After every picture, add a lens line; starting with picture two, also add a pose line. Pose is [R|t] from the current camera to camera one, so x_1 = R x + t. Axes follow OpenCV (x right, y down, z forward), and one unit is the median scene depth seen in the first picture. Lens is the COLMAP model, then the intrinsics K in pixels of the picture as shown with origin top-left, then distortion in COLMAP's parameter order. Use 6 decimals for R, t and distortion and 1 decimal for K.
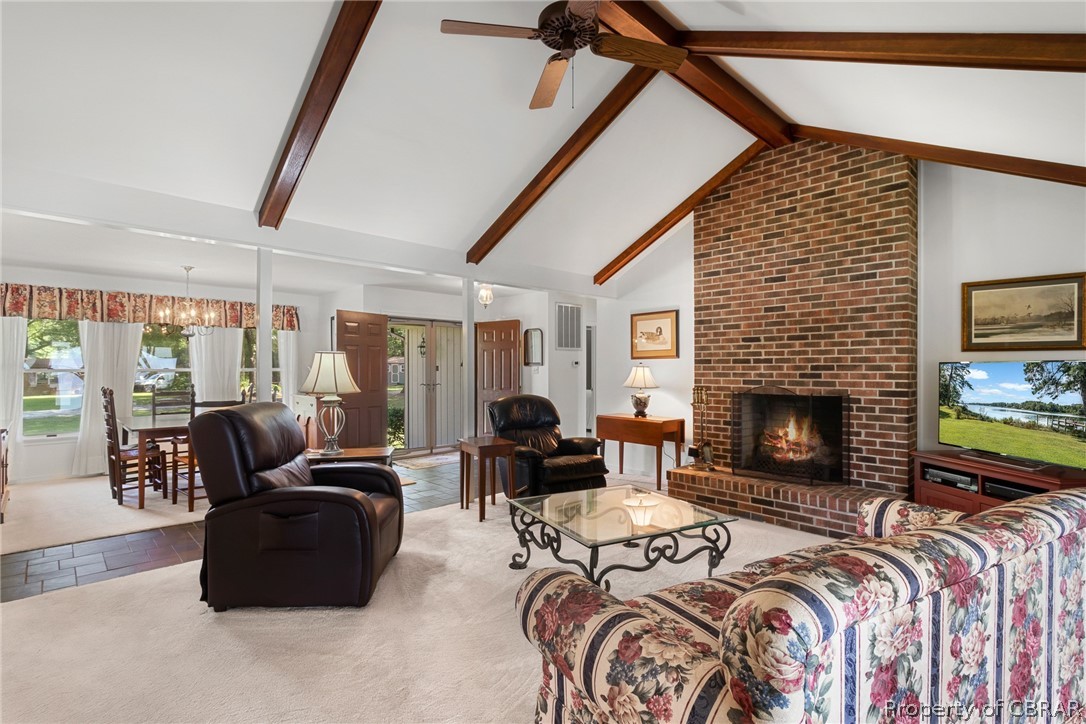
lens RADIAL K [[509.8, 0, 535.1], [0, 509.8, 365.0], [0, 0, 1]] dist [0.005915, 0.001703]
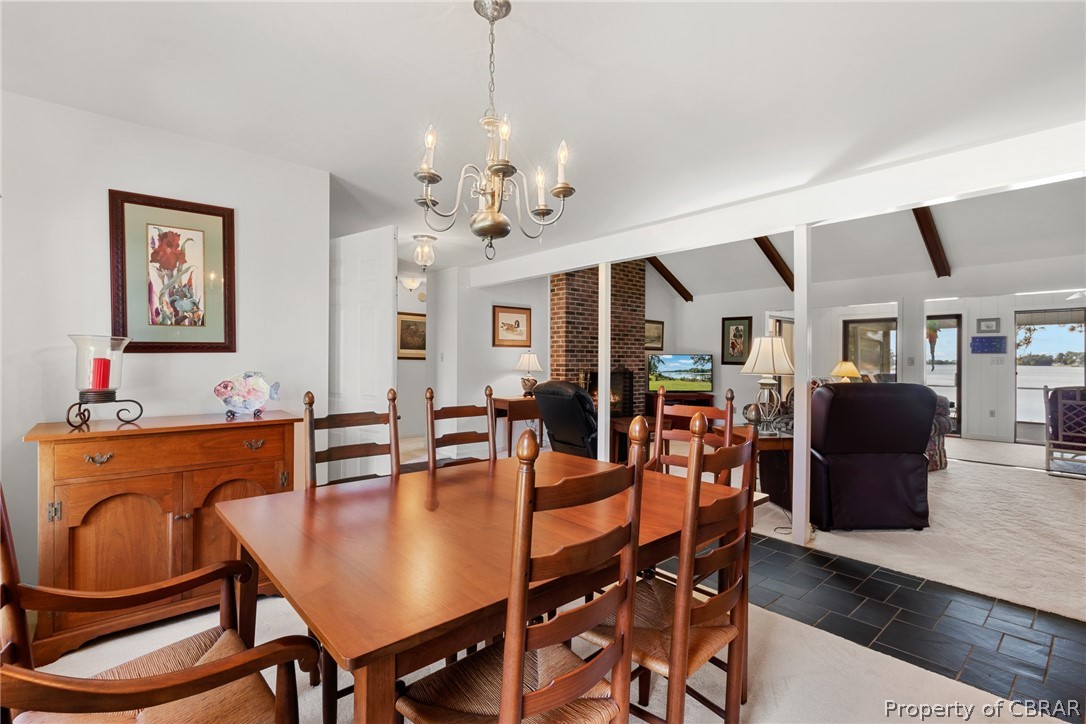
lens RADIAL K [[509.8, 0, 531.7], [0, 509.8, 356.2], [0, 0, 1]] dist [0.005915, 0.001703]
pose [[0.042997, 0.010315, 0.999022, -1.152473], [-0.010053, 0.999901, -0.009891, 0.024049], [-0.999025, -0.009618, 0.043096, 1.126567]]
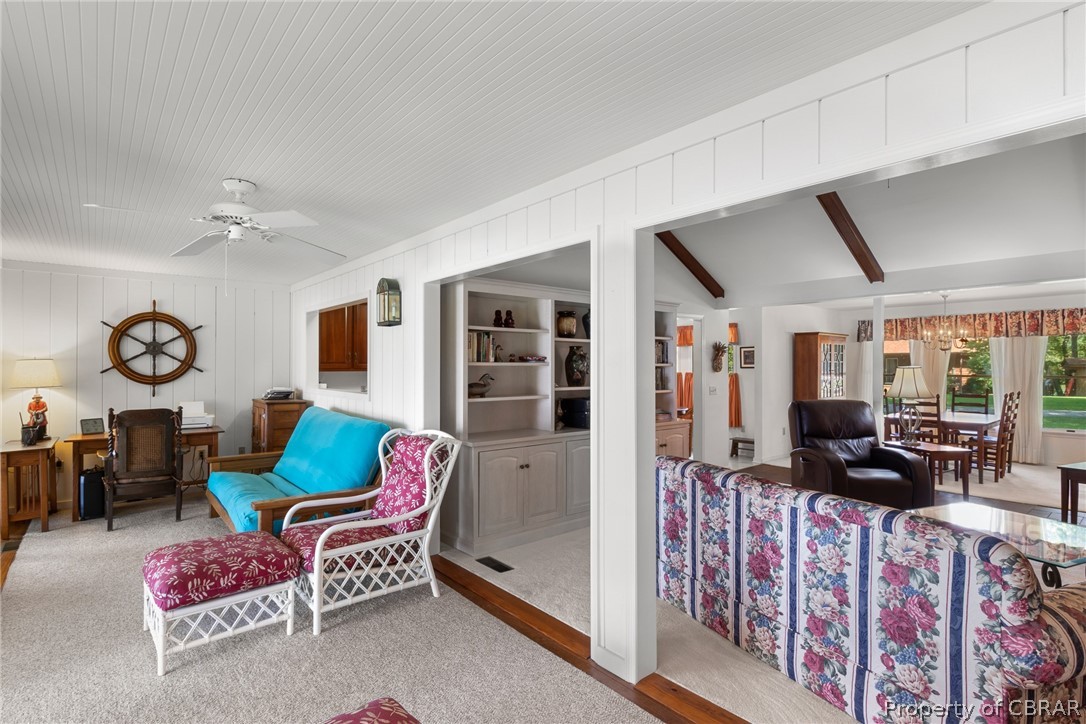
lens RADIAL K [[539.6, 0, 545.7], [0, 539.6, 364.5], [0, 0, 1]] dist [-0.000251, -0.001091]
pose [[-0.060788, 0.002835, -0.998147, 0.830571], [0.011793, 0.999928, 0.002122, -0.042693], [0.998081, -0.011642, -0.060818, 0.113652]]
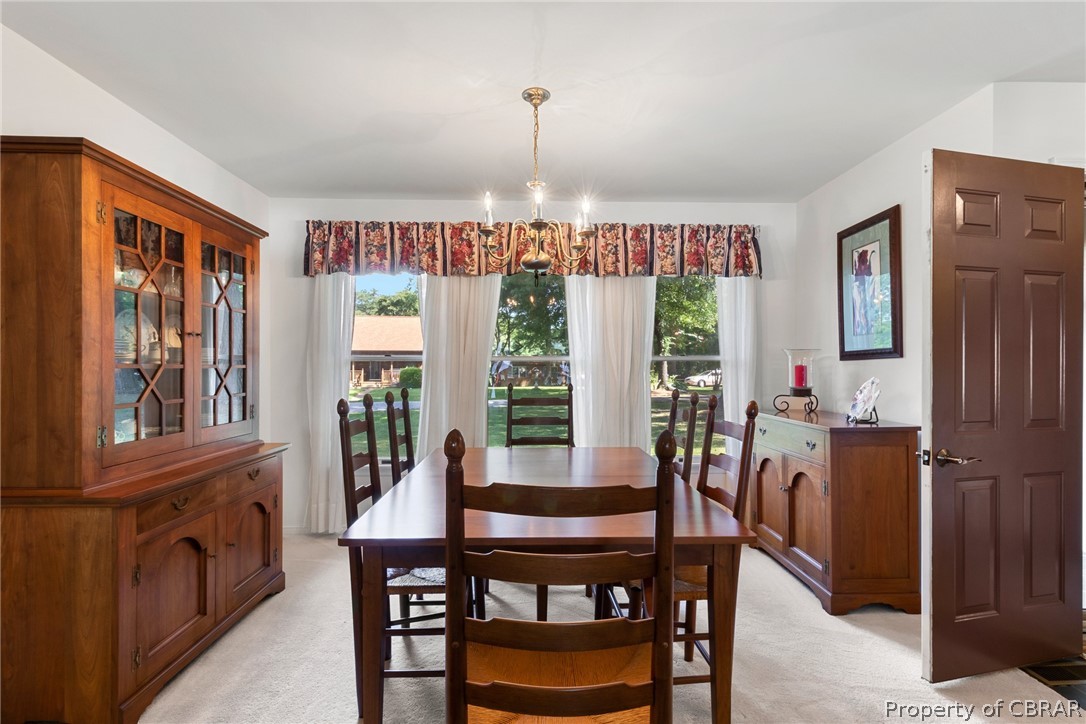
lens RADIAL K [[509.8, 0, 548.2], [0, 509.8, 368.1], [0, 0, 1]] dist [0.005915, 0.001703]
pose [[0.750044, 0.004617, -0.661372, -0.472052], [0.003878, 0.999928, 0.011379, 0.020406], [0.661377, -0.011100, 0.749971, 0.819443]]
